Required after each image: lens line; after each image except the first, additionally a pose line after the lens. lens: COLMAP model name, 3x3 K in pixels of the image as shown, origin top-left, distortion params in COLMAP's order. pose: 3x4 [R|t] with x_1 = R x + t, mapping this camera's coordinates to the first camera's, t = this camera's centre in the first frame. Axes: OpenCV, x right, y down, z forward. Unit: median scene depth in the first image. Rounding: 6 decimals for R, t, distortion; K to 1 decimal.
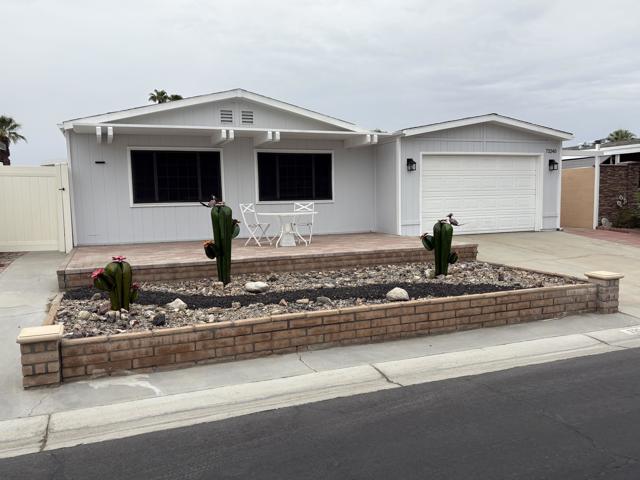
lens RADIAL K [[521.7, 0, 319.9], [0, 521.7, 242.1], [0, 0, 1]] dist [0.049532, -0.051347]
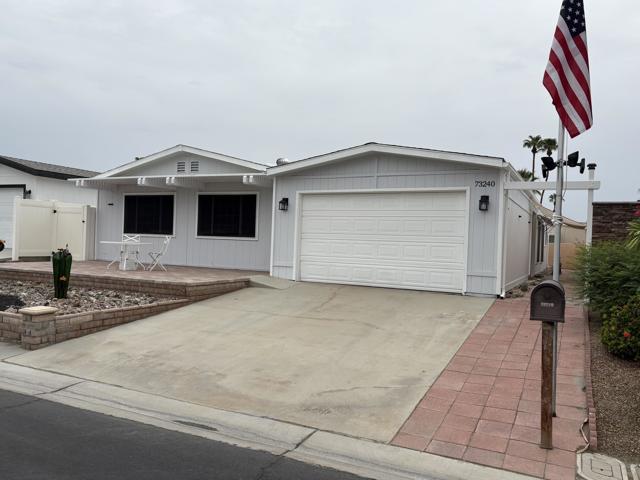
lens RADIAL K [[521.7, 0, 320.9], [0, 521.7, 234.5], [0, 0, 1]] dist [0.049532, -0.051347]
pose [[0.659884, 0.033317, -0.750628, 0.938361], [-0.111158, 0.992352, -0.053674, -0.047945], [0.743099, 0.118857, 0.658541, 0.424168]]
